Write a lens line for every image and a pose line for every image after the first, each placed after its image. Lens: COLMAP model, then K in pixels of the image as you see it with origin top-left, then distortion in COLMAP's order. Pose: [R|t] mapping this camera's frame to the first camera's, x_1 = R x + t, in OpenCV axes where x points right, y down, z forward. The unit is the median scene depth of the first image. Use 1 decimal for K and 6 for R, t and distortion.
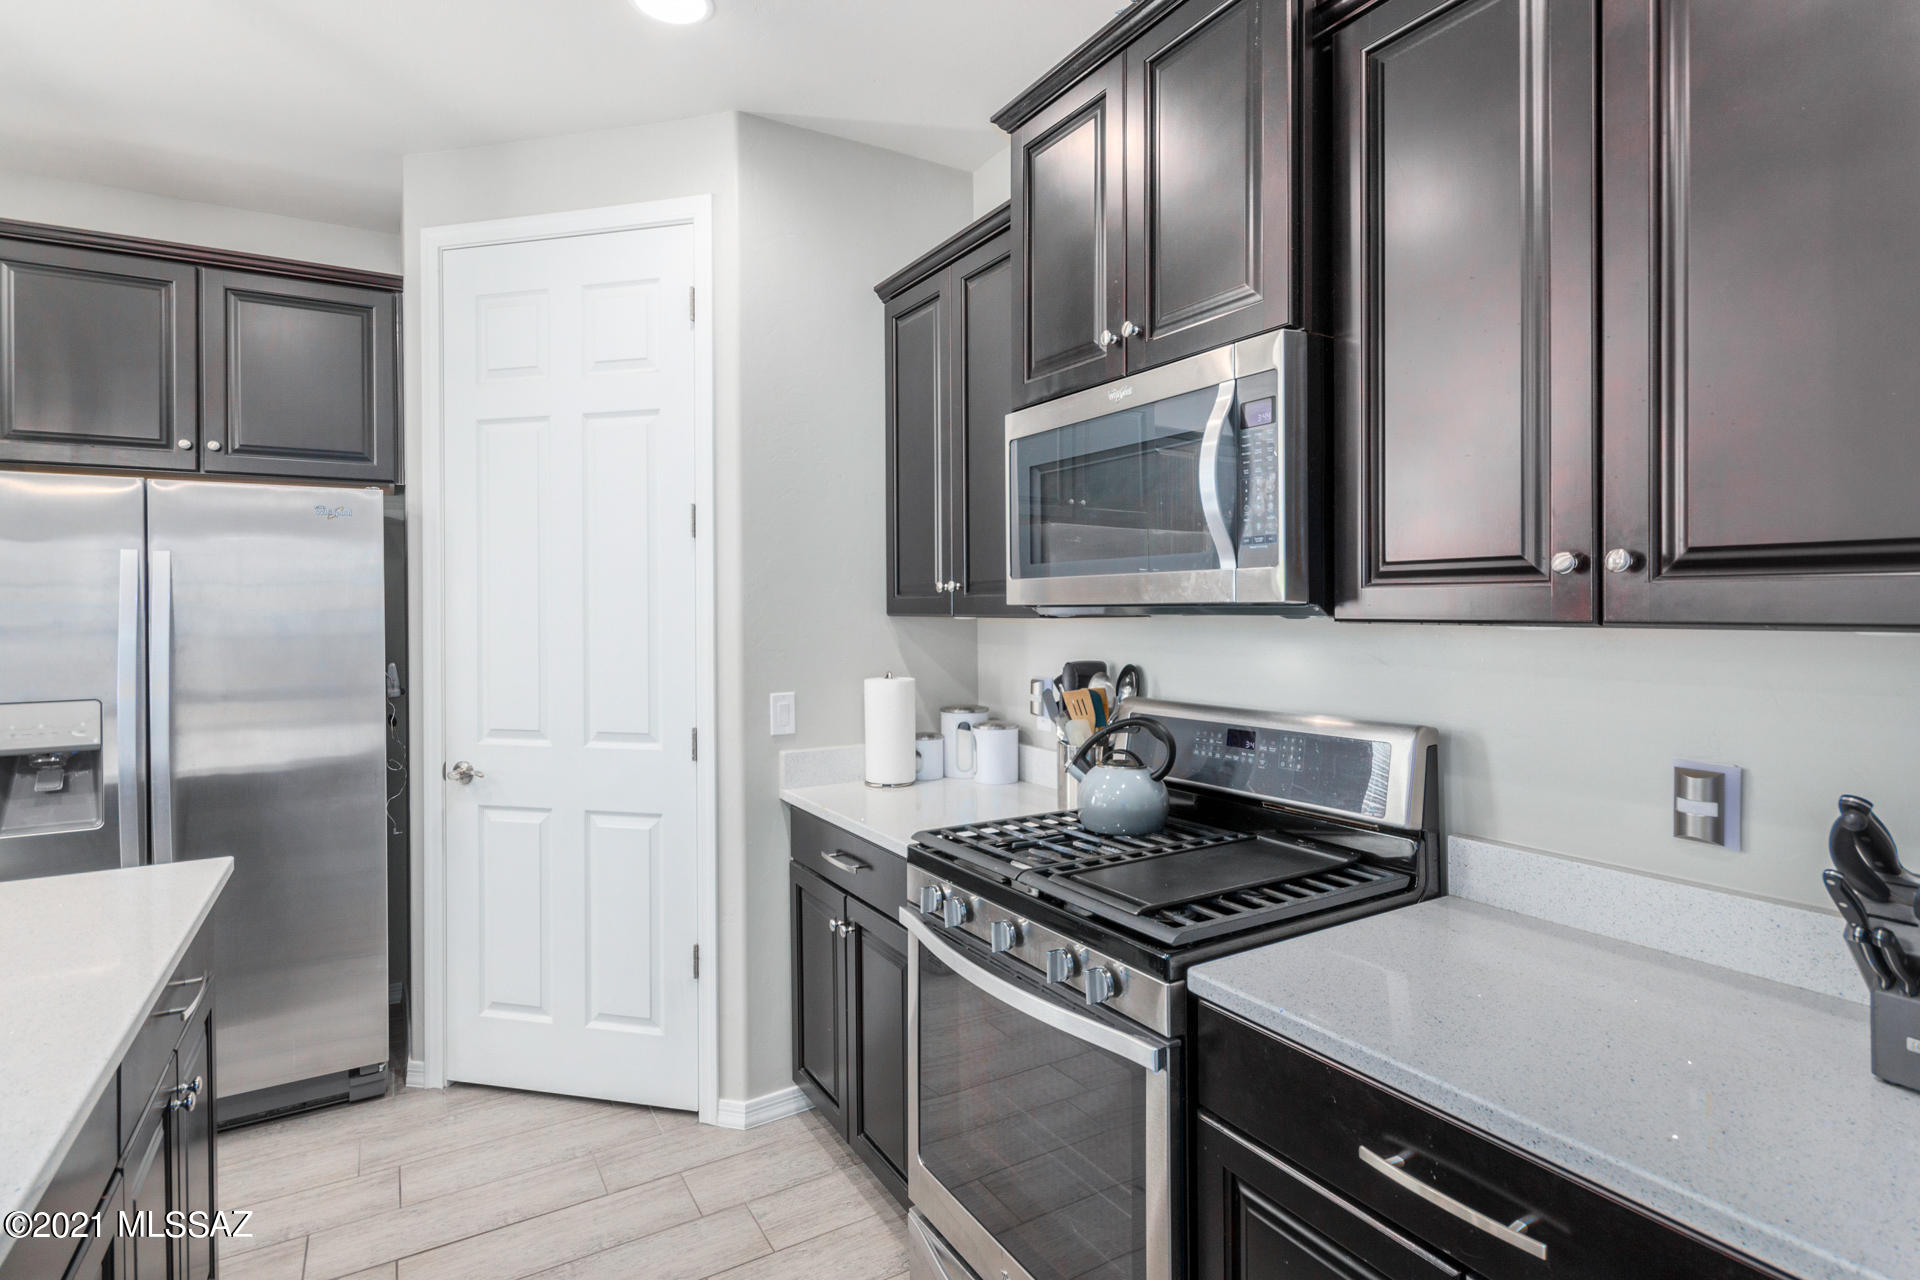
lens RADIAL K [[925.1, 0, 998.3], [0, 925.1, 610.8], [0, 0, 1]] dist [0.000173, 0.003364]
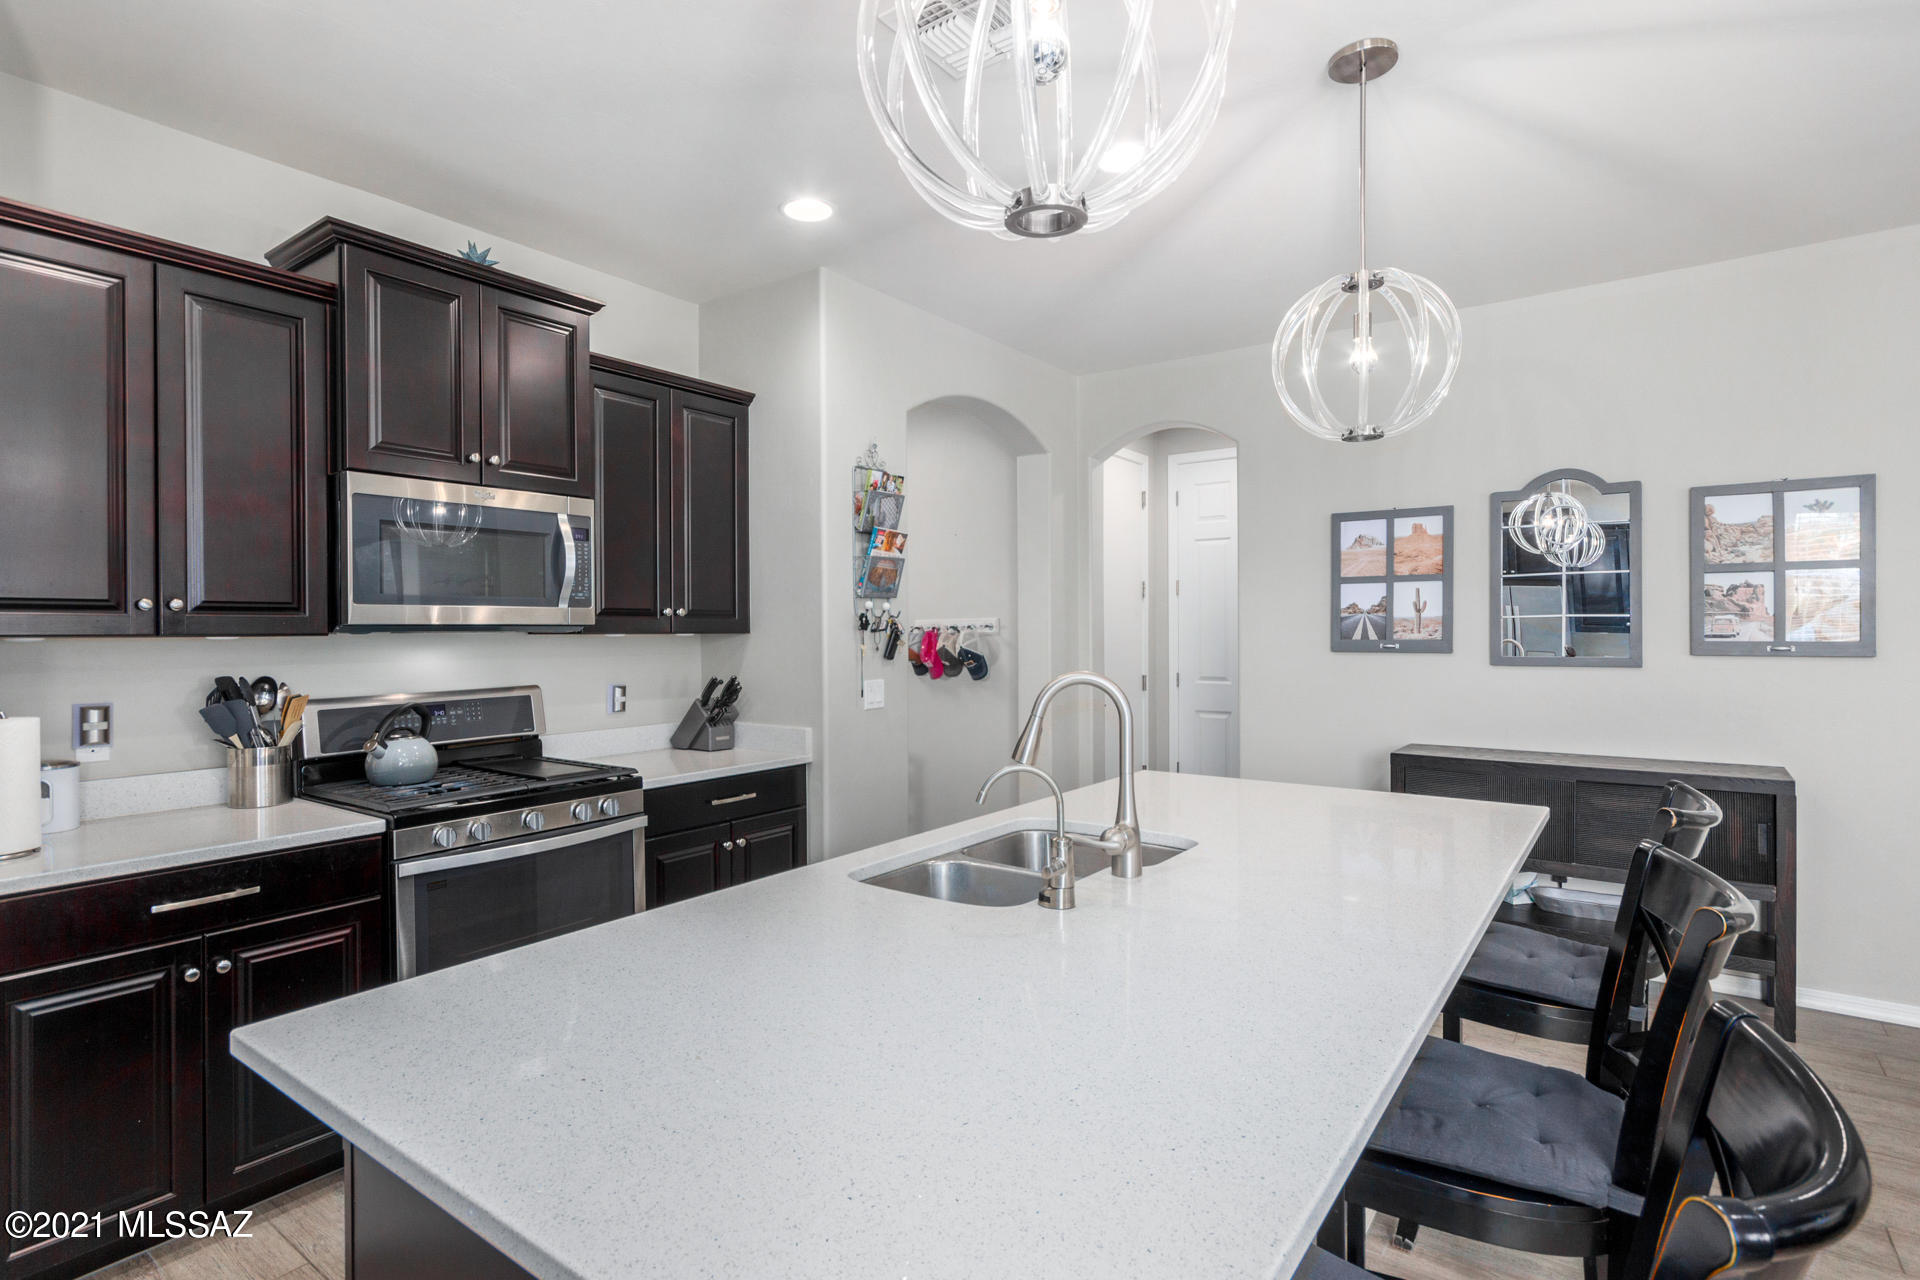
lens RADIAL K [[959.3, 0, 956.5], [0, 959.3, 629.8], [0, 0, 1]] dist [0.002284, 0.000789]
pose [[-0.379437, 0.010458, 0.925158, -1.974538], [0.015468, 0.999868, -0.004958, 0.027708], [-0.925088, 0.012429, -0.379549, 0.988964]]
